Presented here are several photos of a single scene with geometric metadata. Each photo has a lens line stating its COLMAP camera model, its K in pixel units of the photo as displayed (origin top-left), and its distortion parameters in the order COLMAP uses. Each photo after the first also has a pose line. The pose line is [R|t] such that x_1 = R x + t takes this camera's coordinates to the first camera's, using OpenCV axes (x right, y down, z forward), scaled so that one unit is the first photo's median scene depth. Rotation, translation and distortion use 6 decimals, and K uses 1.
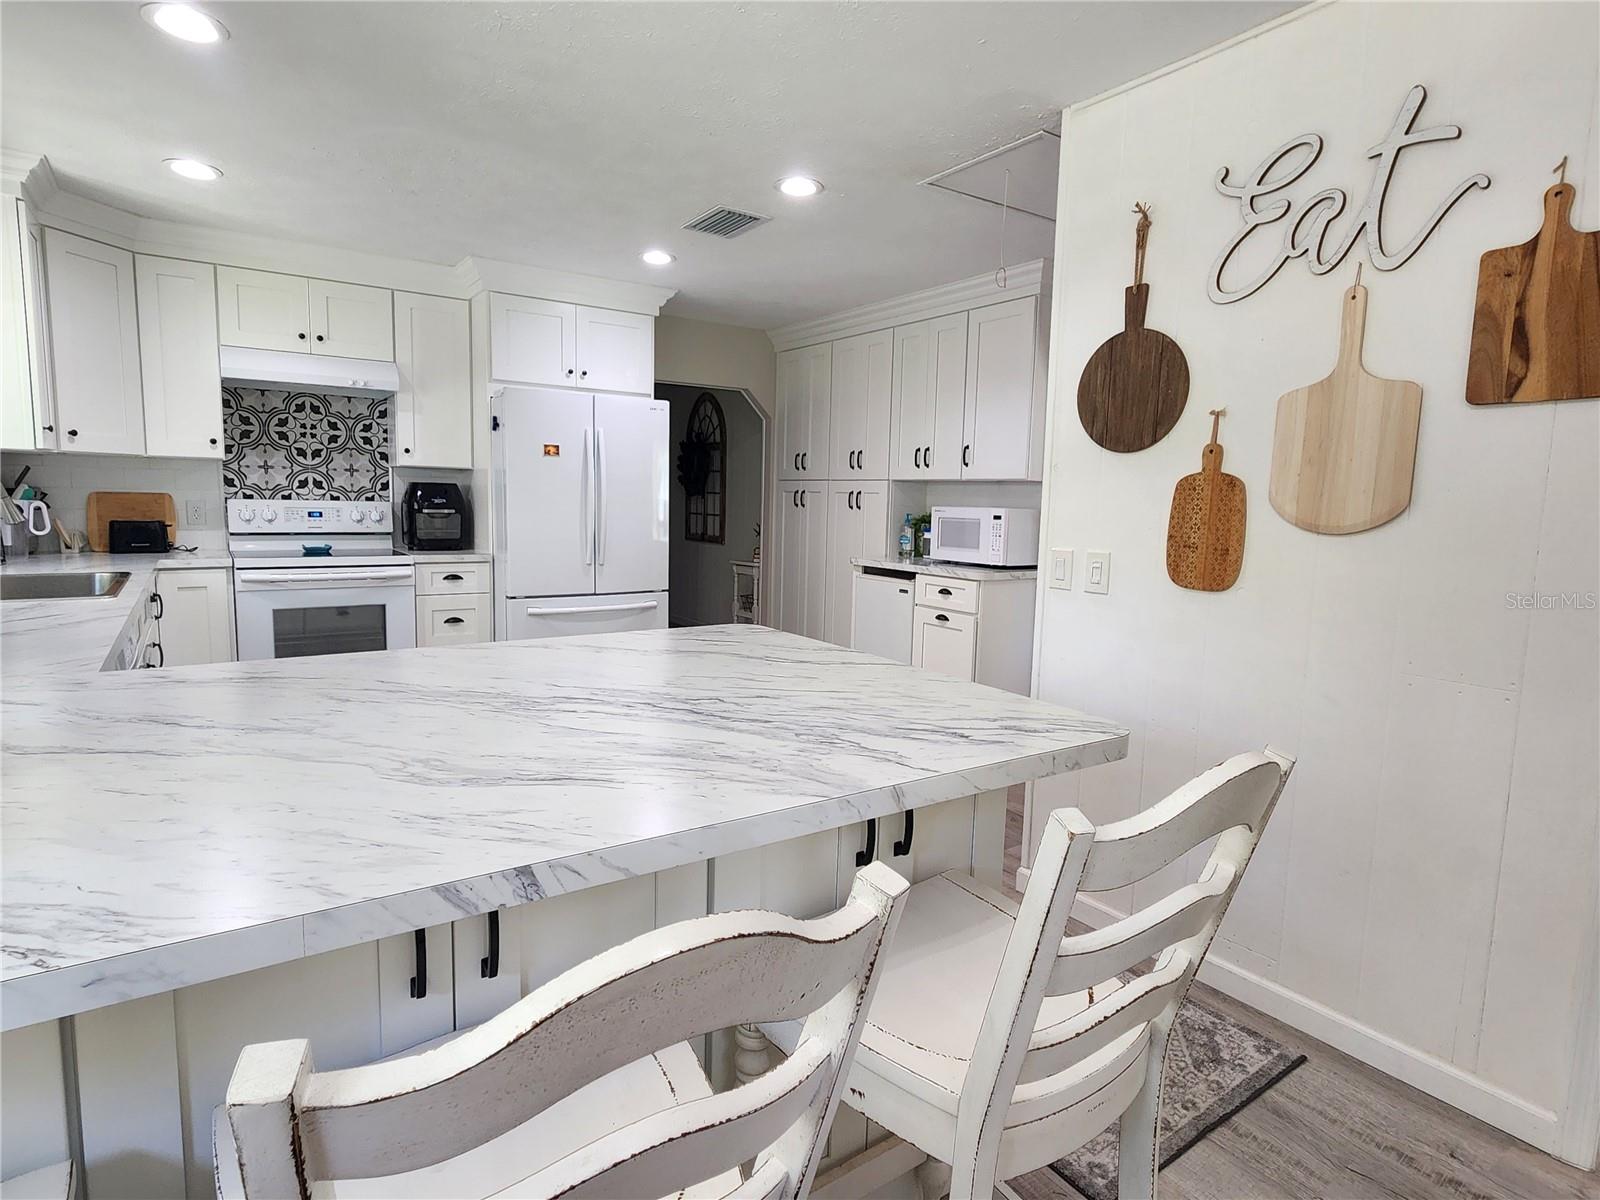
lens RADIAL K [[859.4, 0, 804.1], [0, 859.4, 597.0], [0, 0, 1]] dist [0.005356, -0.003420]
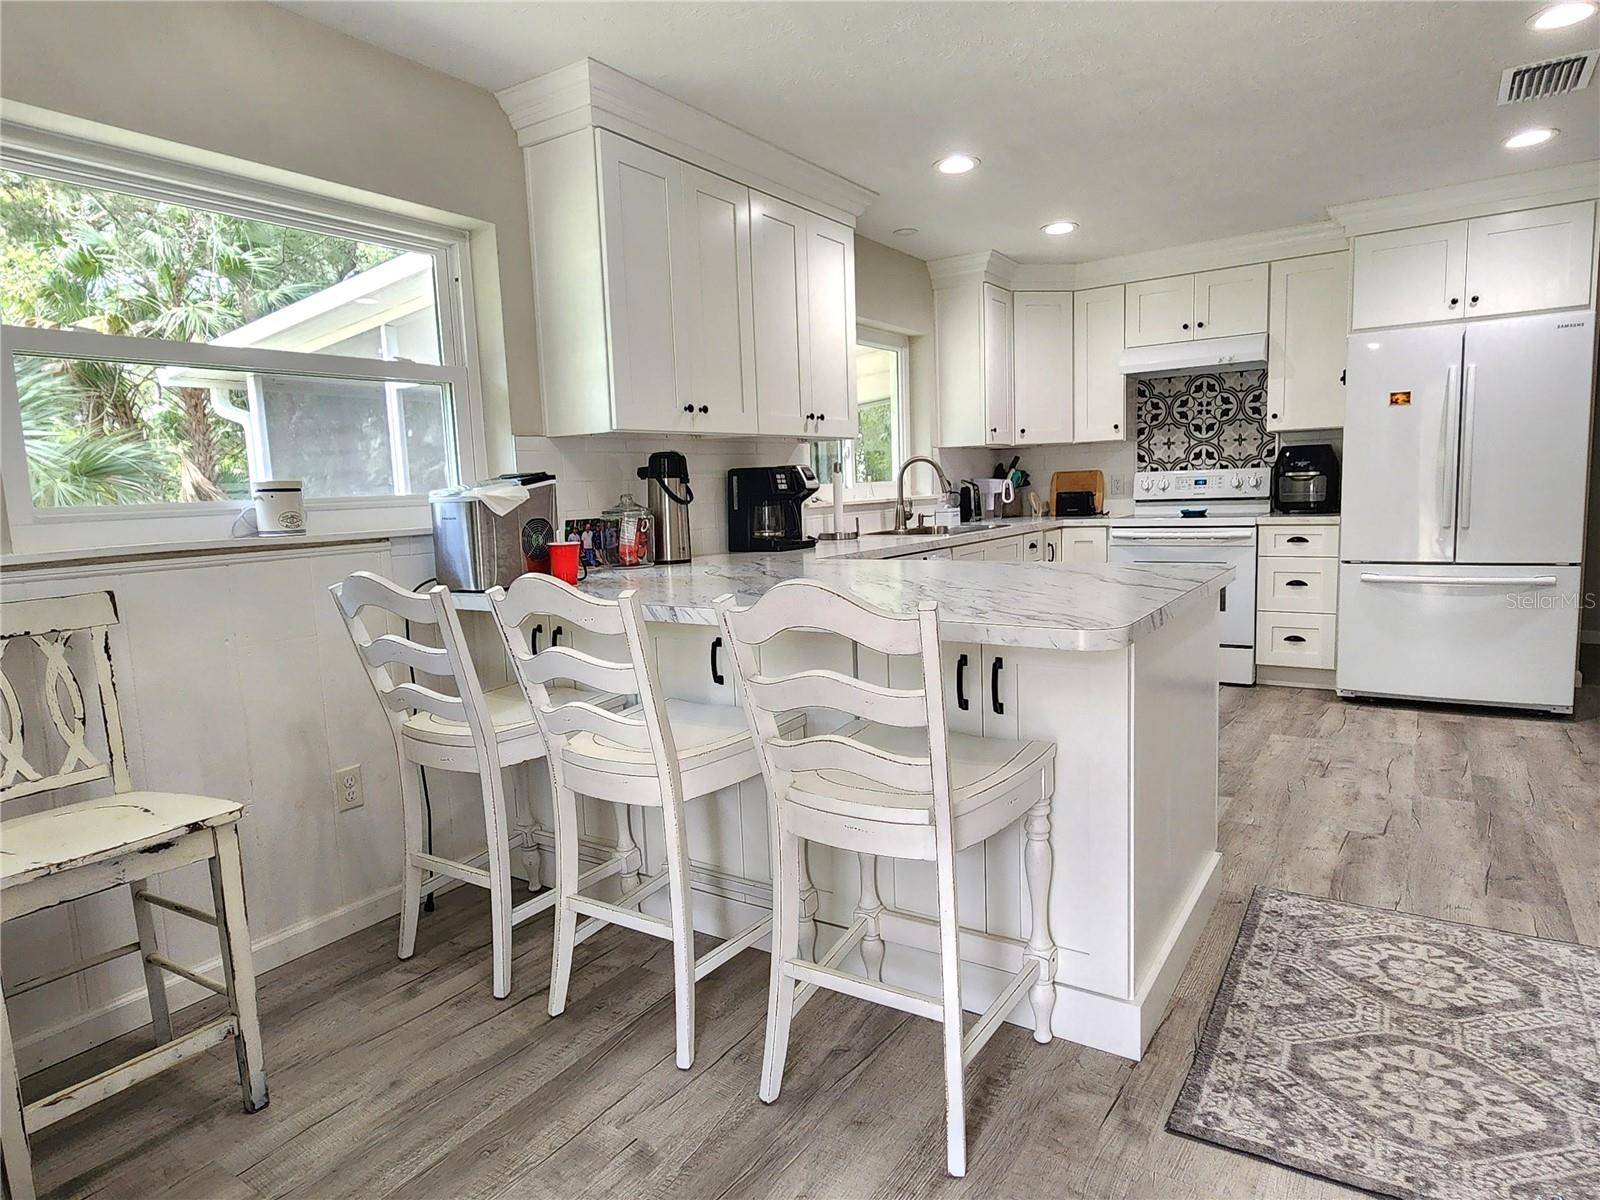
lens RADIAL K [[946.3, 0, 794.6], [0, 946.3, 599.7], [0, 0, 1]] dist [0.004478, -0.001275]
pose [[0.364840, 0.072564, -0.928238, 0.400500], [-0.060985, 0.996680, 0.053945, 0.022519], [0.929071, 0.036928, 0.368054, 0.059110]]
